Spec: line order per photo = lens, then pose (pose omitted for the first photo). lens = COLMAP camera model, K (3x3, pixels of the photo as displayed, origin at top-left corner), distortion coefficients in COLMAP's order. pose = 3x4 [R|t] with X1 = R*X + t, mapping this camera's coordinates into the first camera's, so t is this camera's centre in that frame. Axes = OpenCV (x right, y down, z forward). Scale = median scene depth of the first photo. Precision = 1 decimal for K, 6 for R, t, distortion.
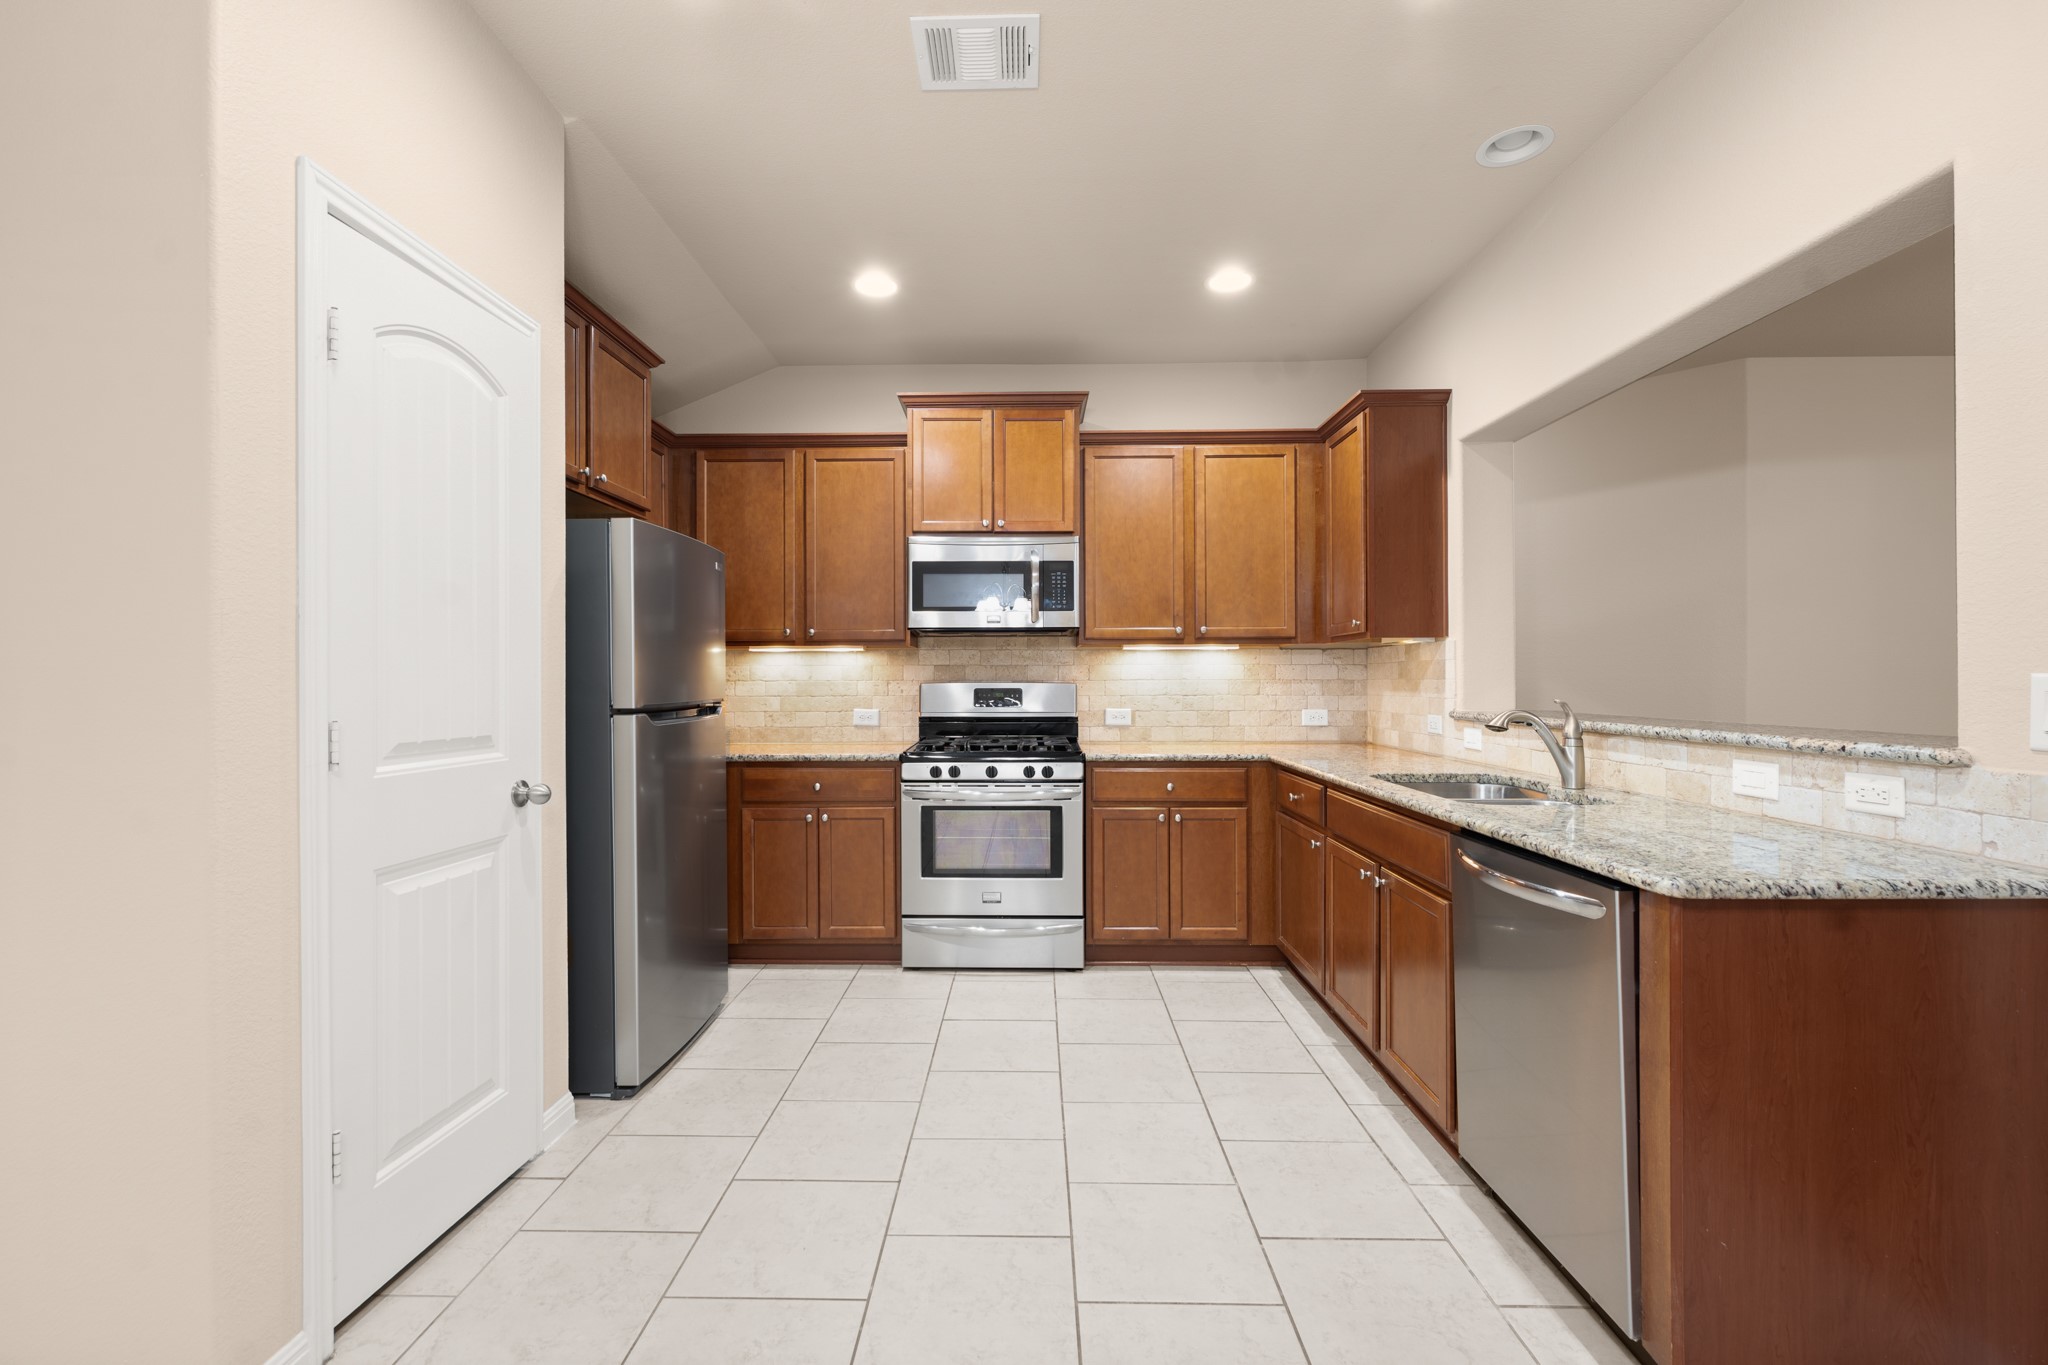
lens RADIAL K [[886.1, 0, 1015.7], [0, 886.1, 681.0], [0, 0, 1]] dist [-0.000568, -0.001339]
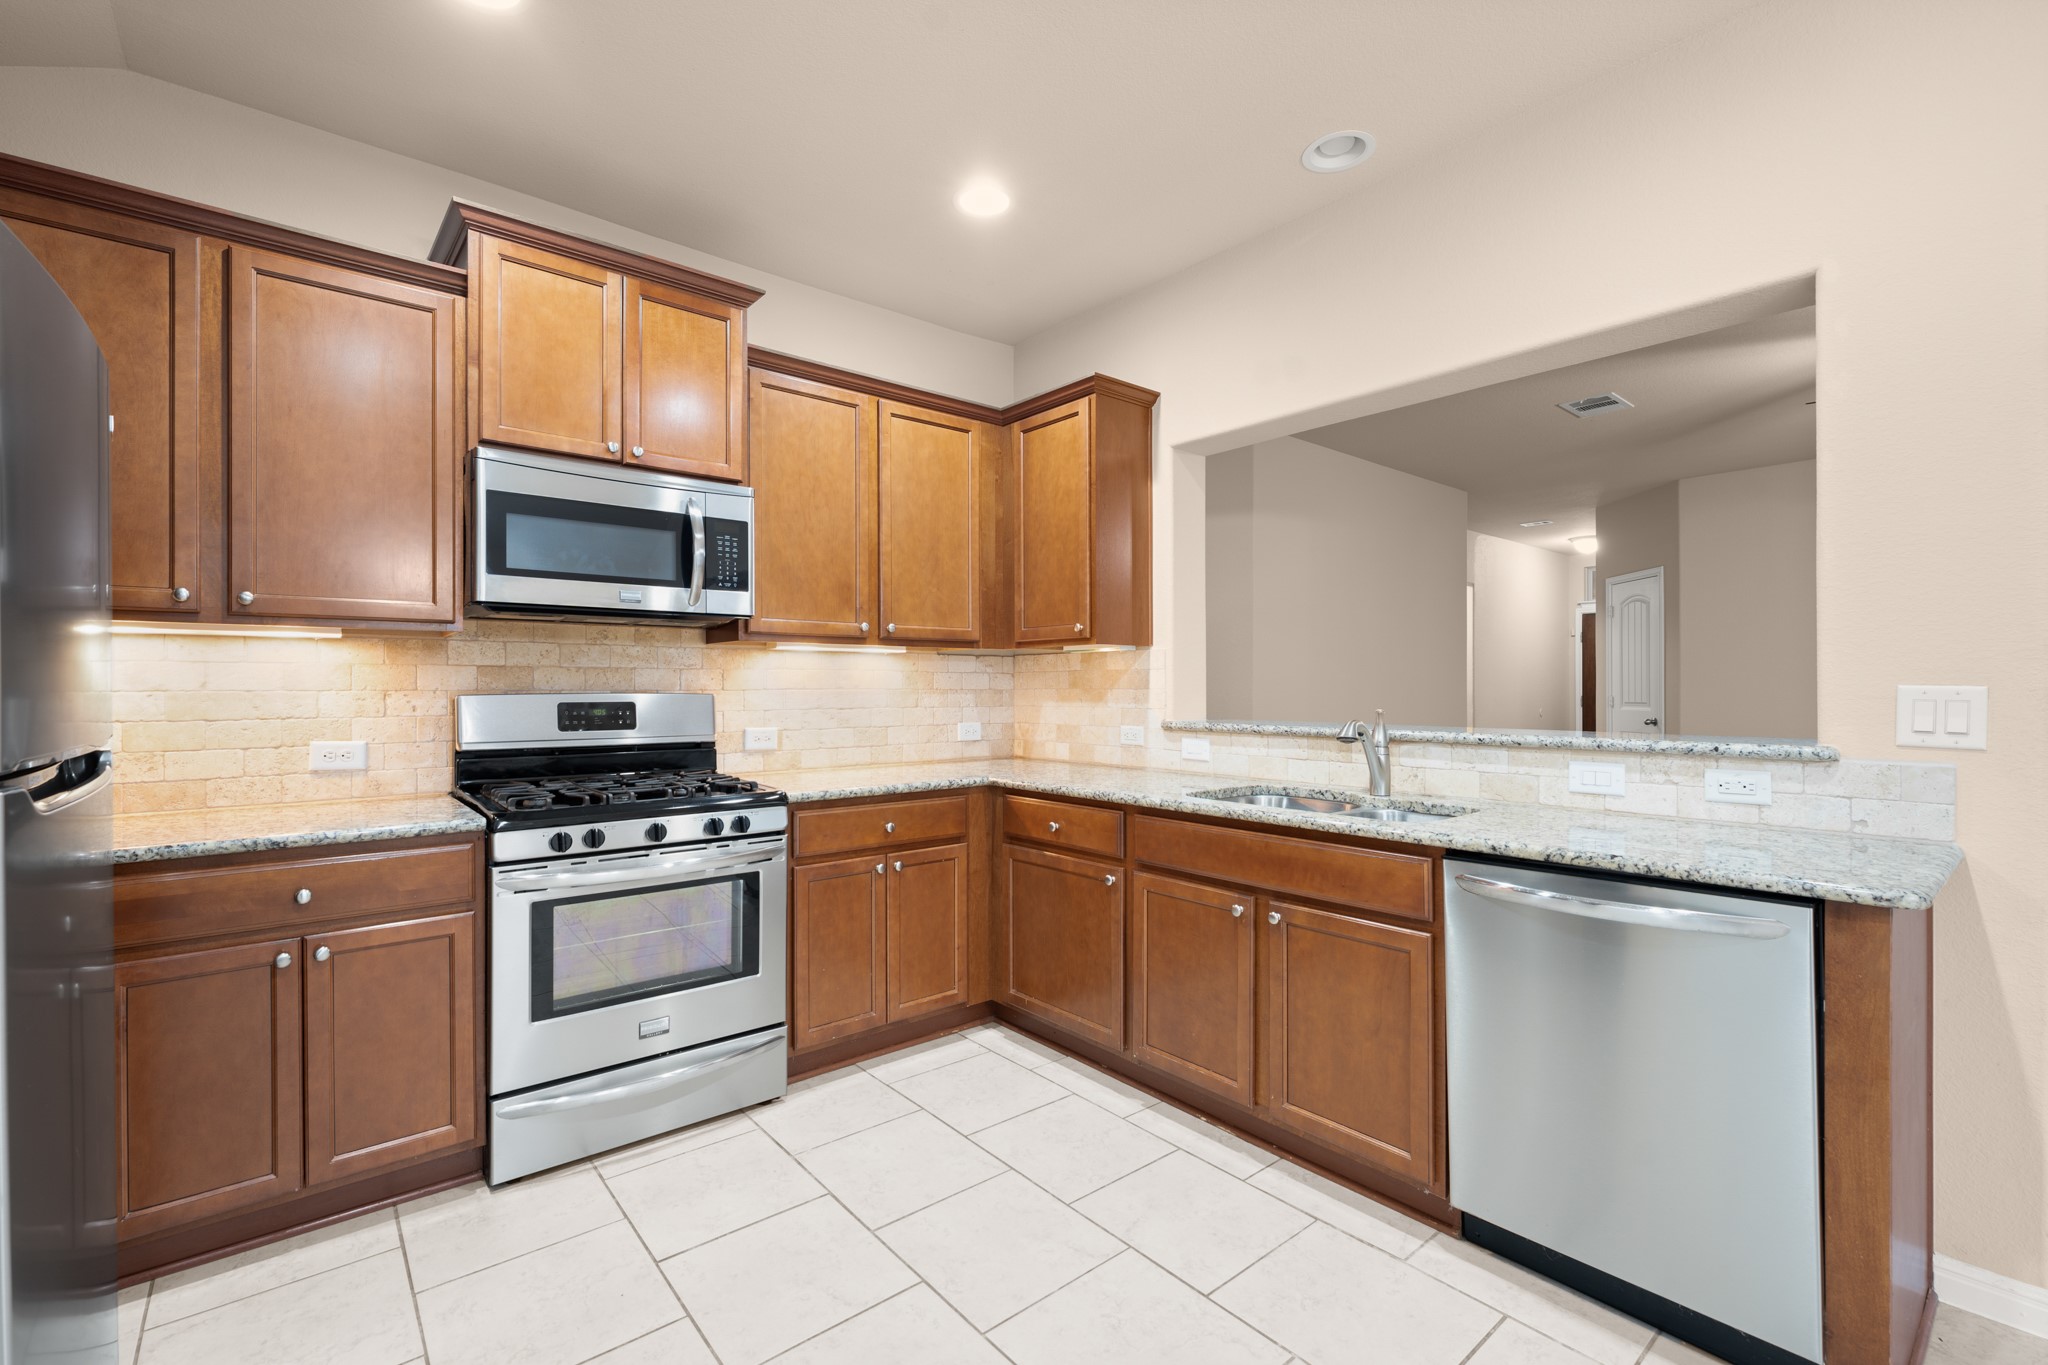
lens RADIAL K [[886.1, 0, 1026.1], [0, 886.1, 688.3], [0, 0, 1]] dist [-0.000568, -0.001339]
pose [[0.756356, 0.000701, 0.654160, -0.241286], [0.000651, 0.999998, -0.001825, -0.001089], [-0.654160, 0.001806, 0.756354, 0.331241]]
